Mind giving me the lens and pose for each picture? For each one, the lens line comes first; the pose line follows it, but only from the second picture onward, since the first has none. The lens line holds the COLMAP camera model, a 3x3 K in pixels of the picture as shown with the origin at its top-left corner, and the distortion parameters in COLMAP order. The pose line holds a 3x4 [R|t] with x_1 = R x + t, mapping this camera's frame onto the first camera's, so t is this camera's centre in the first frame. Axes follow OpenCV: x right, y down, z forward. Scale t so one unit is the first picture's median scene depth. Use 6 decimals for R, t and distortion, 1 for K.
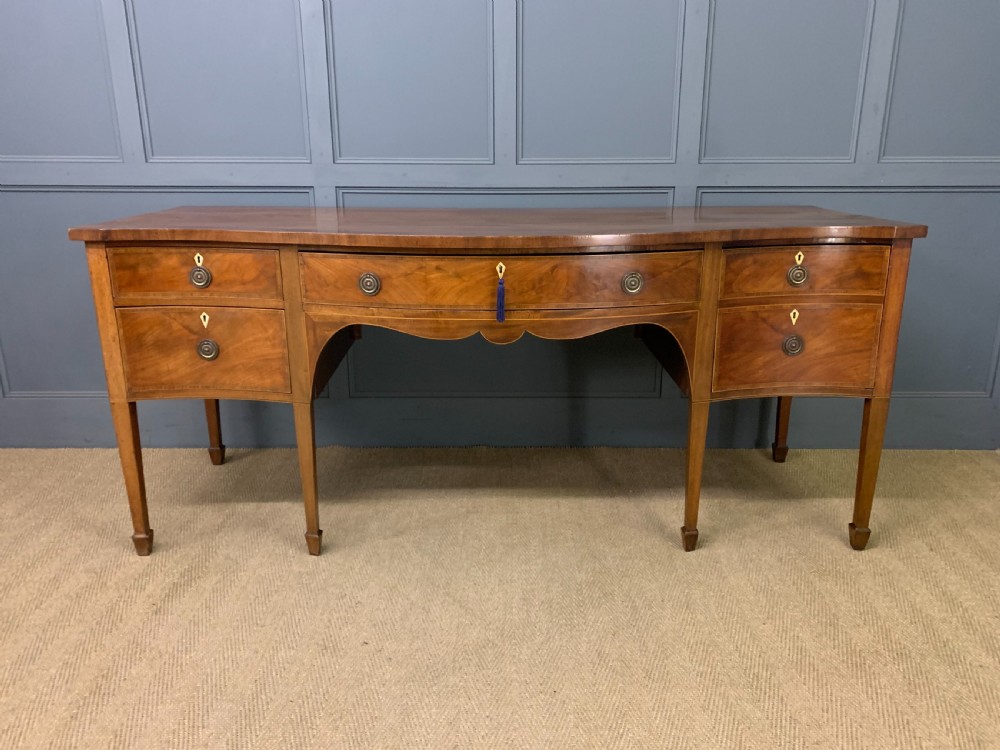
lens RADIAL K [[766.6, 0, 499.7], [0, 766.6, 367.6], [0, 0, 1]] dist [0.037975, -0.041001]
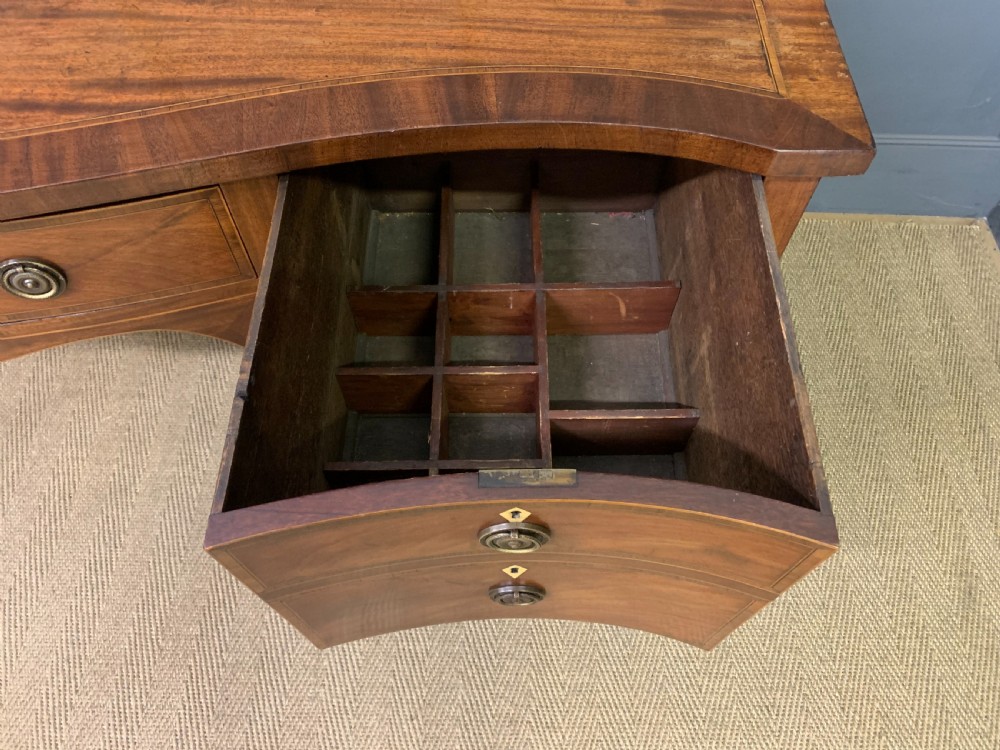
lens RADIAL K [[766.6, 0, 499.7], [0, 766.6, 367.6], [0, 0, 1]] dist [0.037975, -0.041001]
pose [[0.999712, 0.023786, 0.003124, 0.382120], [-0.019542, 0.731895, 0.681137, -0.322201], [0.013915, -0.681002, 0.732149, 0.672344]]
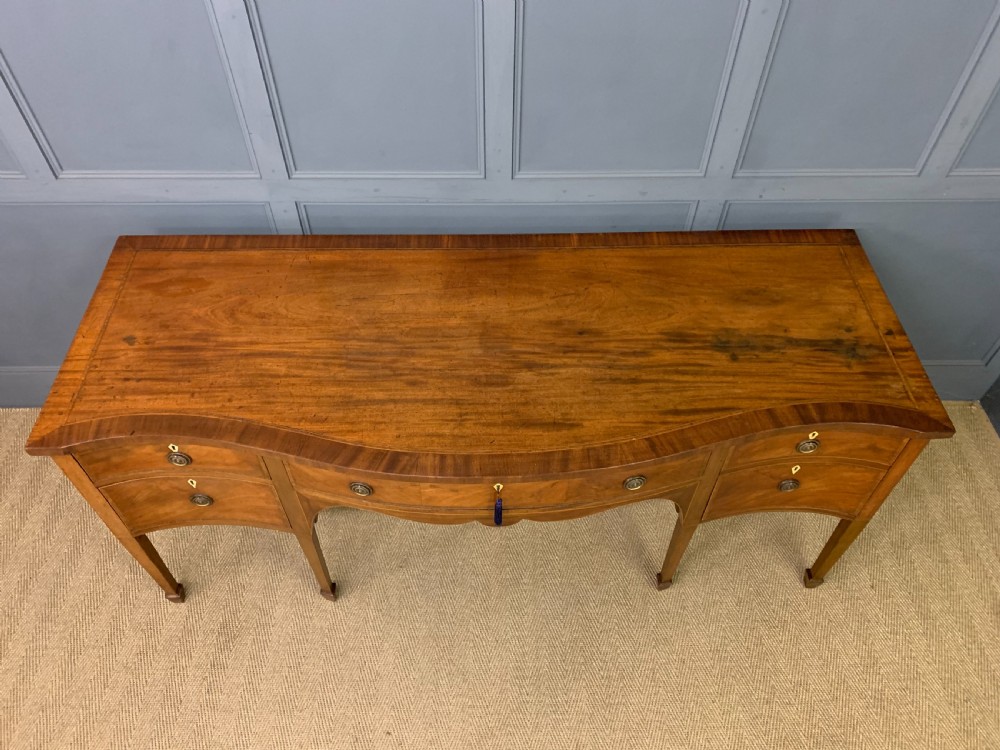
lens RADIAL K [[766.6, 0, 499.7], [0, 766.6, 367.6], [0, 0, 1]] dist [0.037975, -0.041001]
pose [[0.999754, -0.010102, 0.019766, -0.013395], [-0.002646, 0.829865, 0.557957, -0.737396], [-0.022040, -0.557872, 0.829634, 0.270248]]
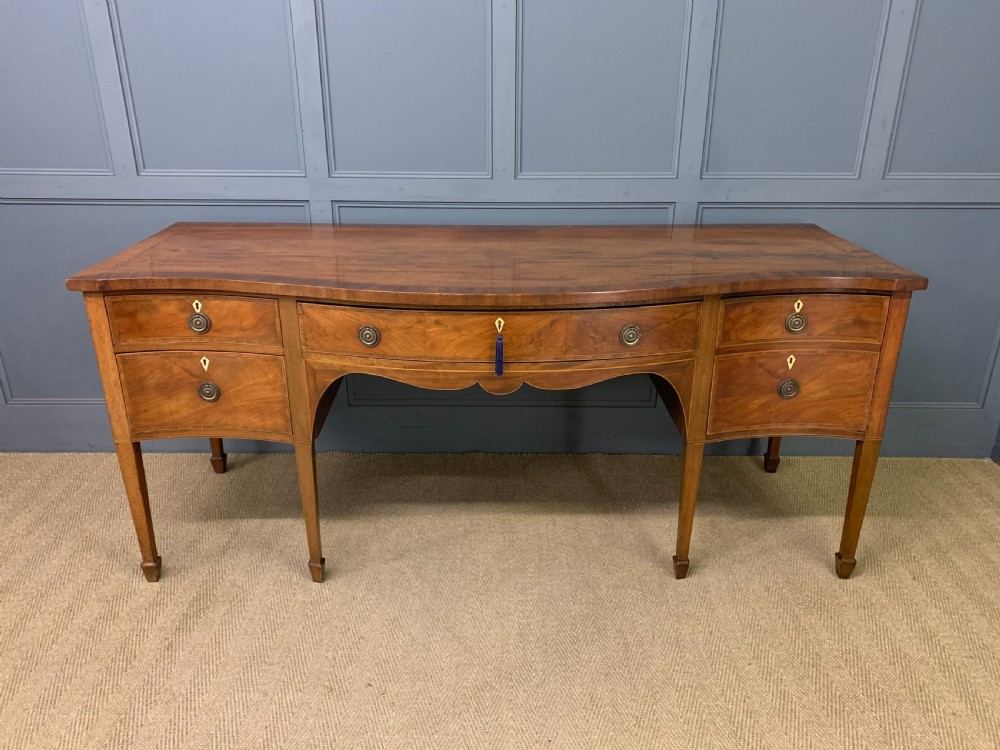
lens RADIAL K [[765.9, 0, 495.2], [0, 765.9, 368.4], [0, 0, 1]] dist [0.039056, -0.042183]
pose [[0.999993, 0.003656, 0.000810, -0.004689], [-0.003718, 0.995135, 0.098455, -0.158398], [-0.000446, -0.098457, 0.995141, -0.001310]]
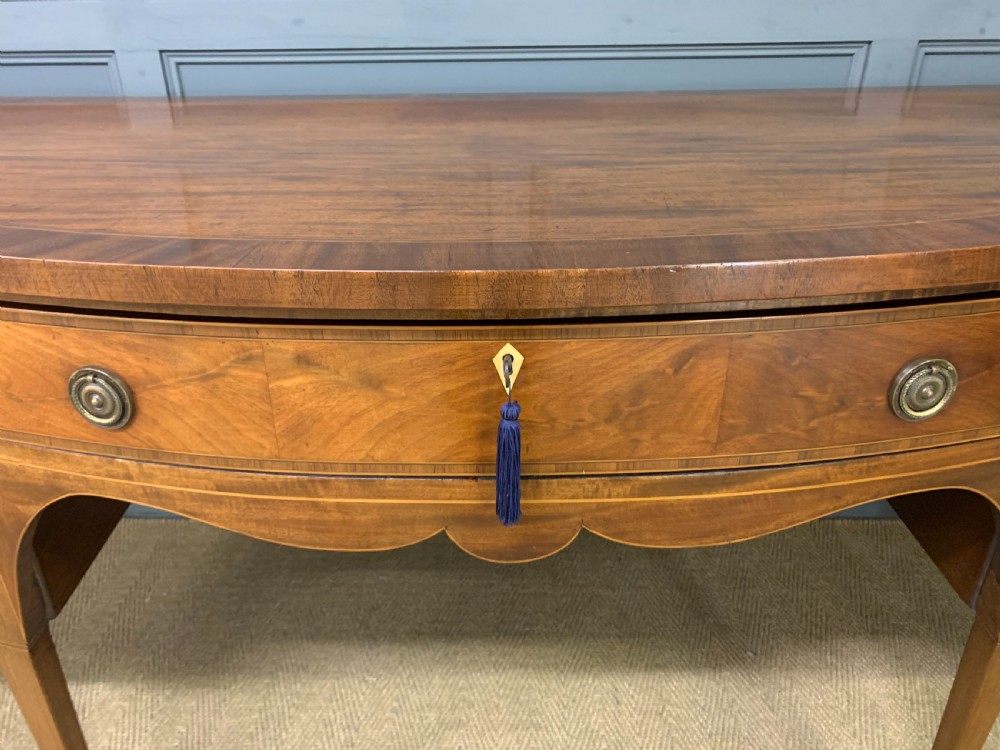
lens RADIAL K [[769.7, 0, 481.4], [0, 769.7, 371.5], [0, 0, 1]] dist [0.004320, -0.003838]
pose [[0.999768, -0.005657, -0.020798, -0.002939], [0.009624, 0.980573, 0.195919, -0.173578], [0.019286, -0.196074, 0.980400, 0.657643]]
